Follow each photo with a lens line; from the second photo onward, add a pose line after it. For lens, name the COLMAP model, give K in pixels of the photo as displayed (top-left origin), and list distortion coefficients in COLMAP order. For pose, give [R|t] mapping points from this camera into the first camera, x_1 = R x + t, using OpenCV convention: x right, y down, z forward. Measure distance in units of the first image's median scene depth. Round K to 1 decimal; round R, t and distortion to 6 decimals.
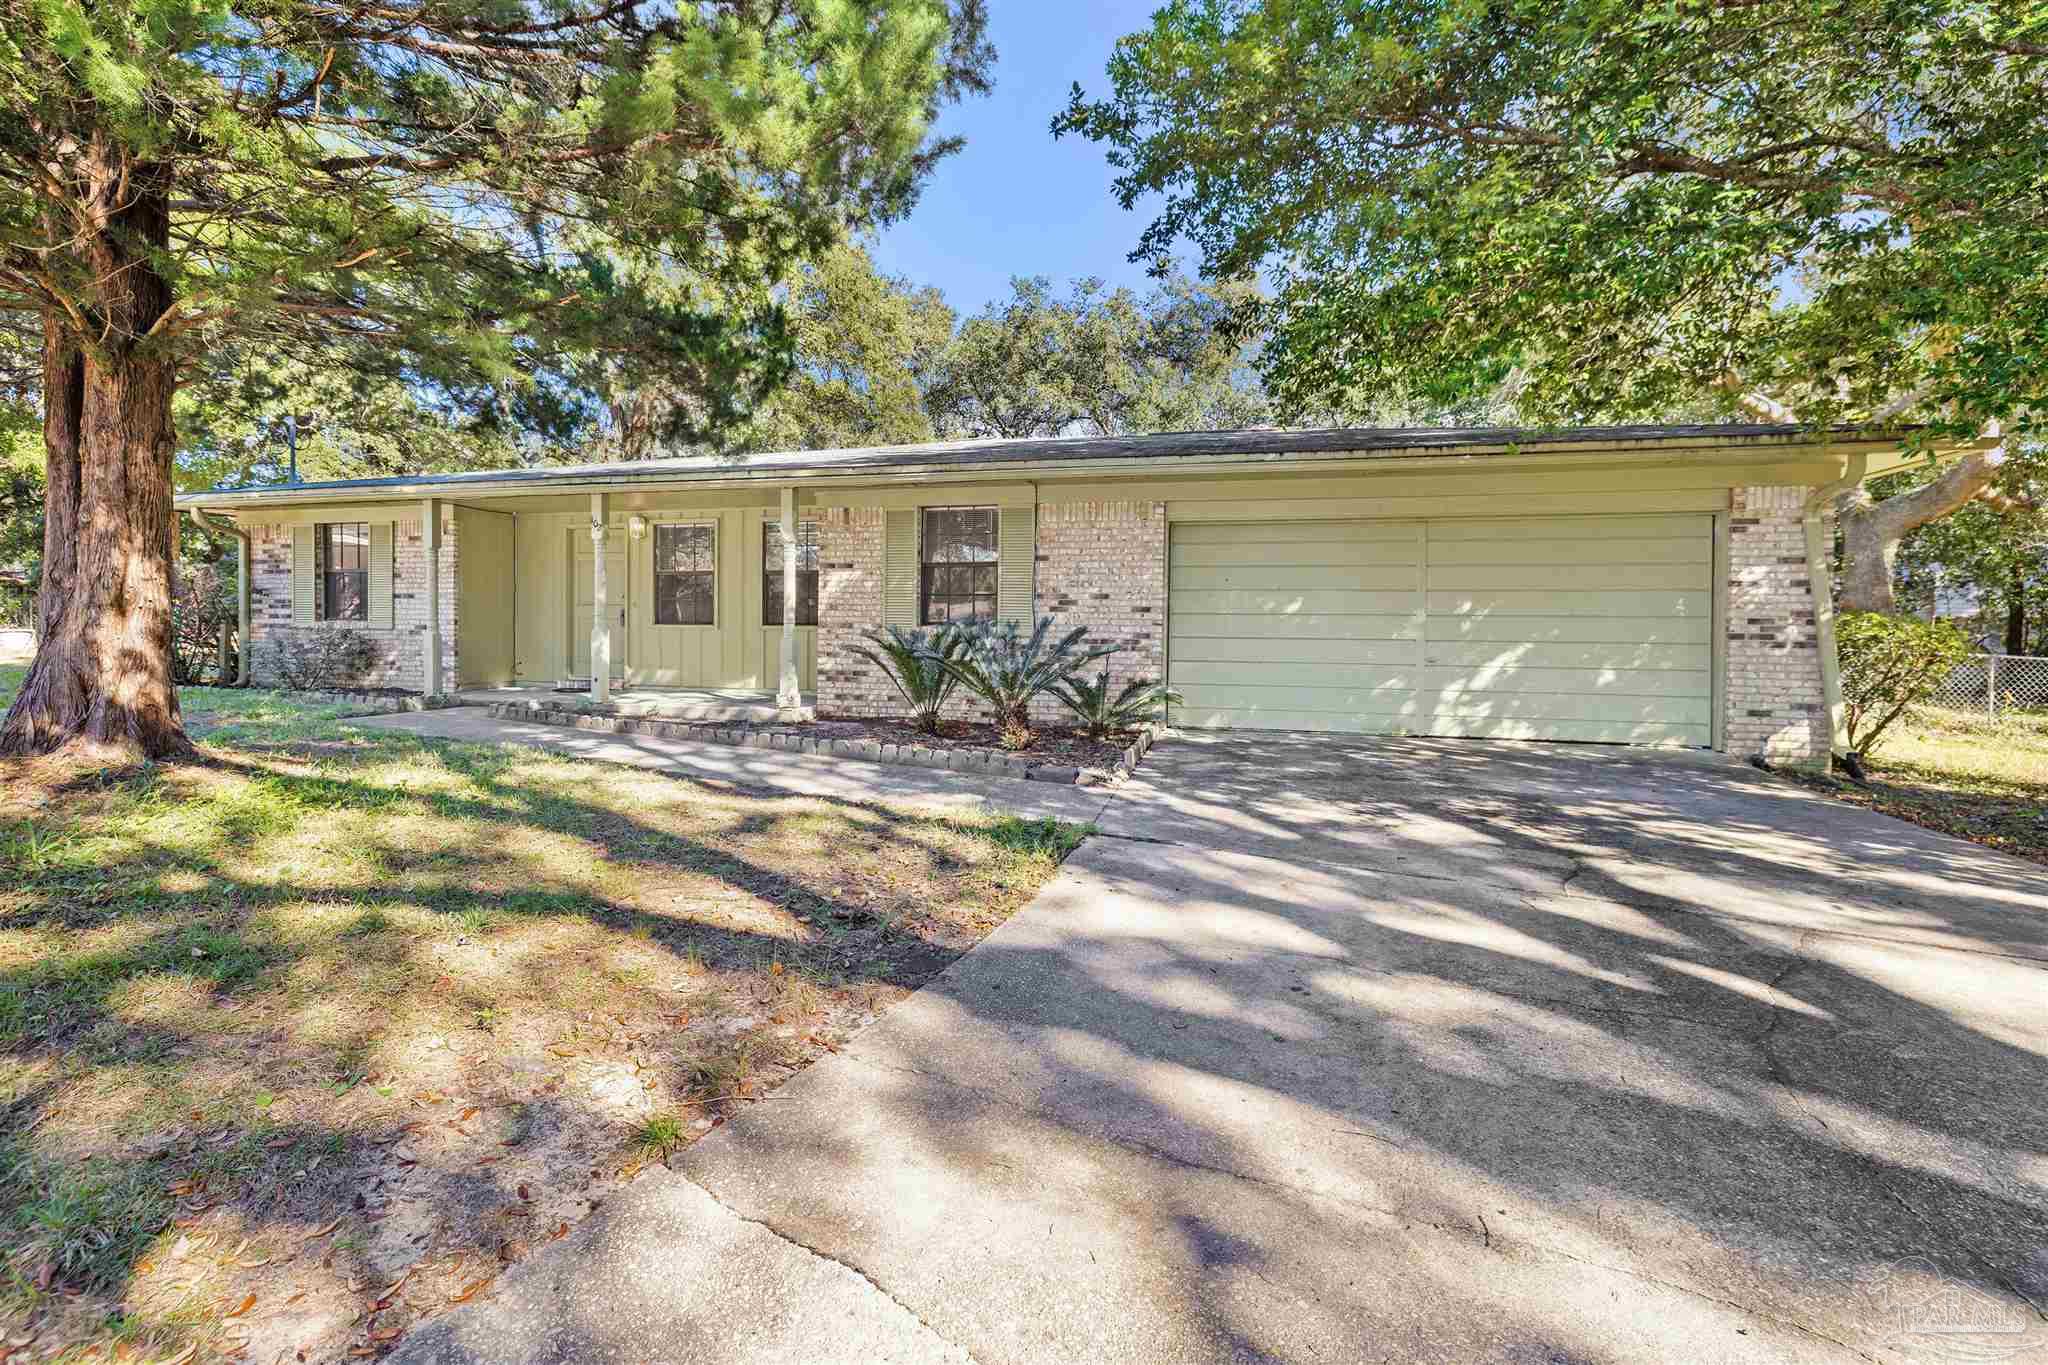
lens RADIAL K [[901.3, 0, 1021.3], [0, 901.3, 646.2], [0, 0, 1]] dist [-0.000503, 0.000667]
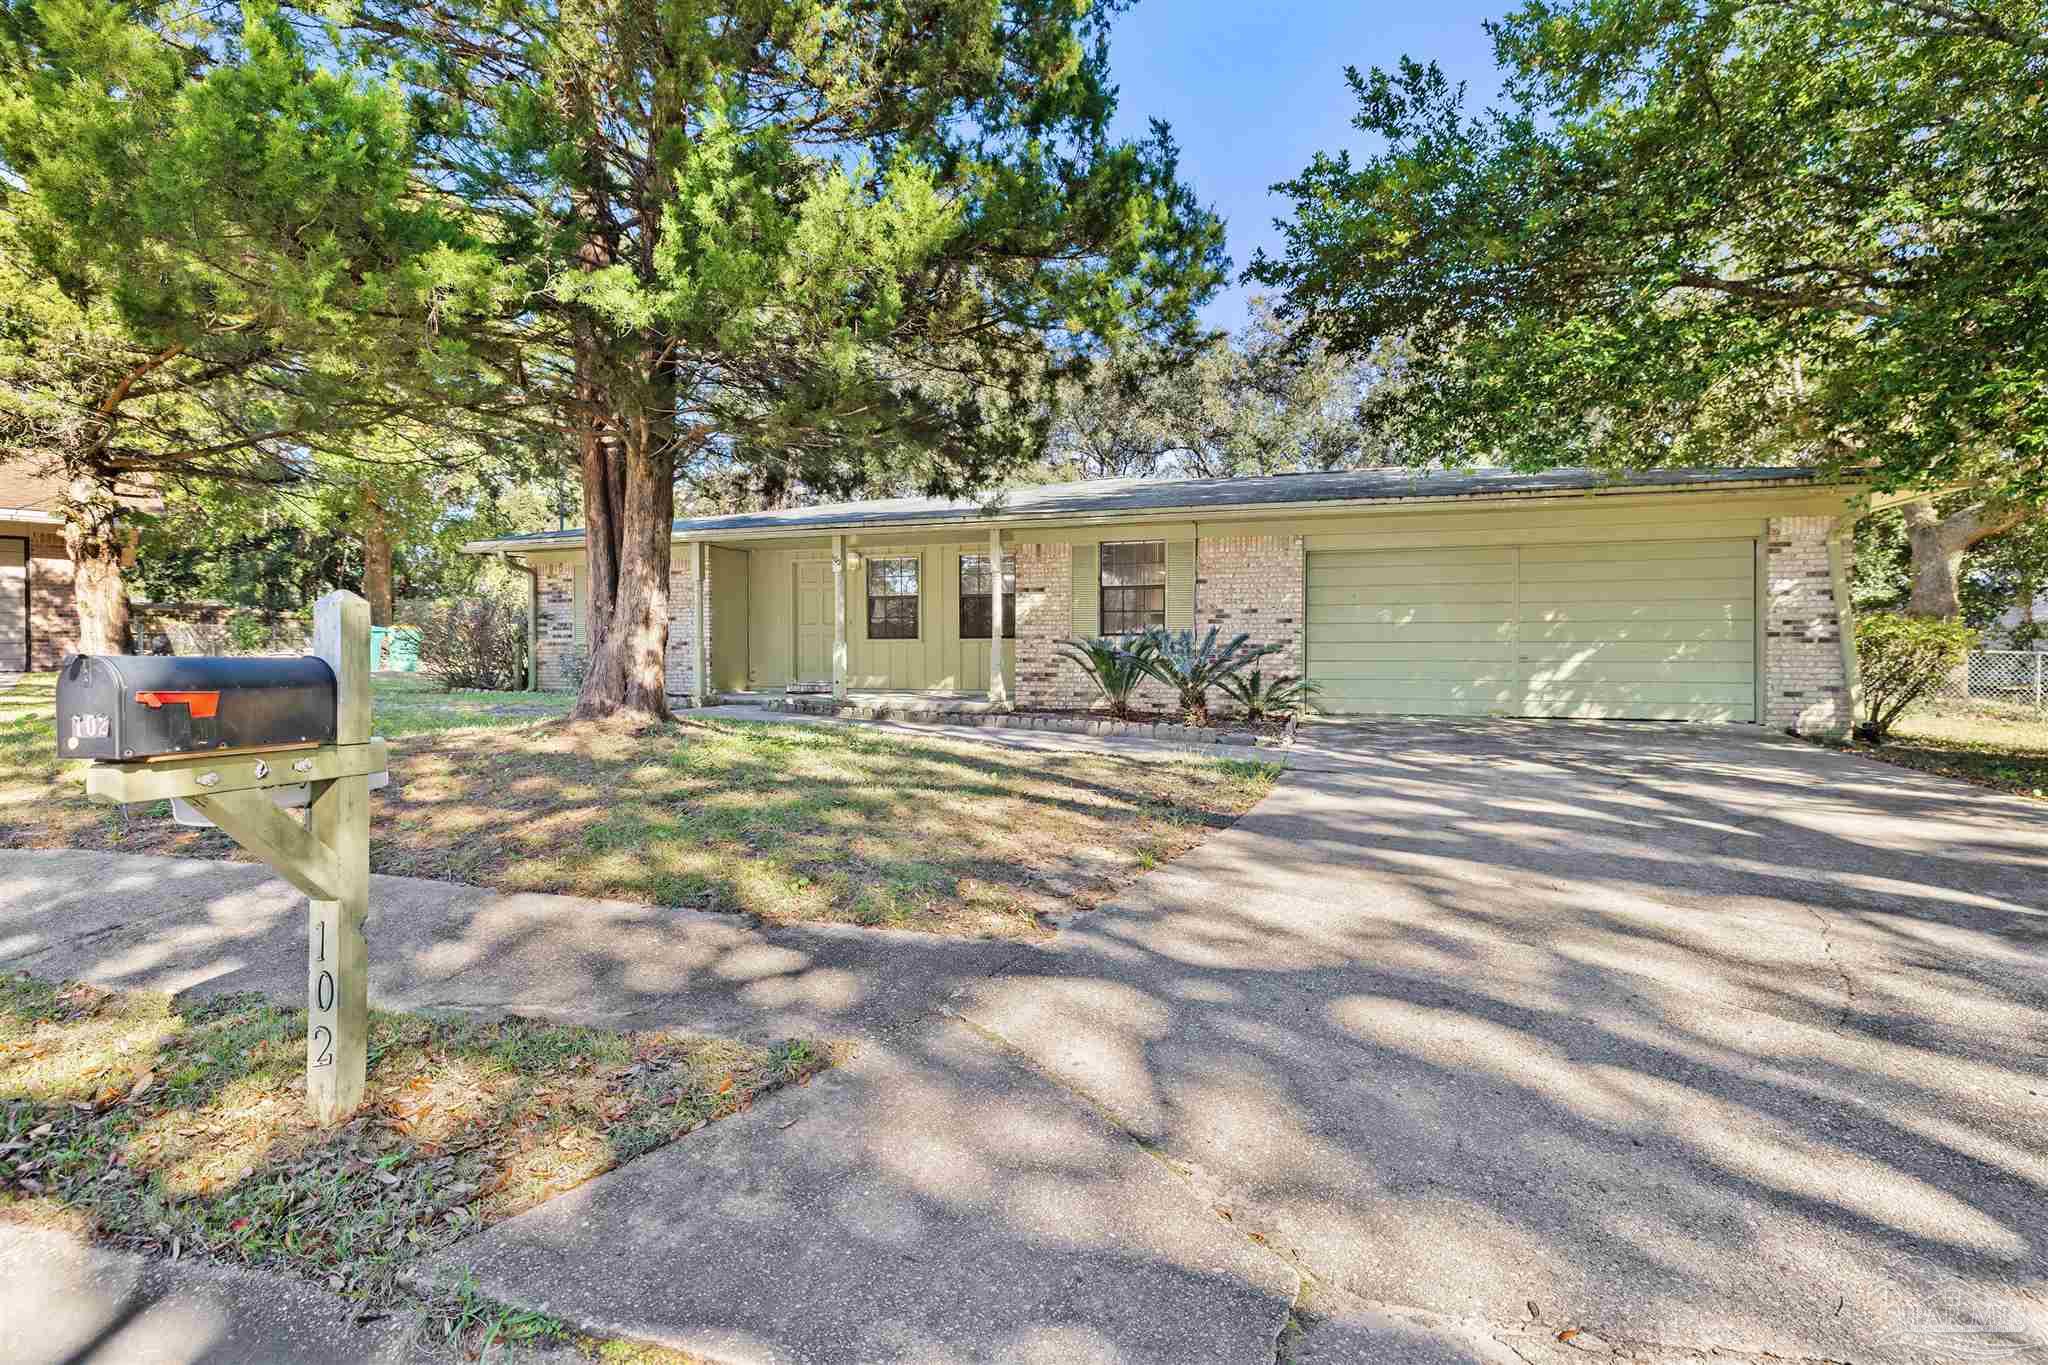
lens RADIAL K [[983.1, 0, 970.3], [0, 983.1, 671.0], [0, 0, 1]] dist [0.002956, 0.000759]
pose [[0.996541, -0.008134, -0.082709, -0.193728], [0.007866, 0.999963, -0.003565, 0.031760], [0.082735, 0.002903, 0.996567, -0.416697]]
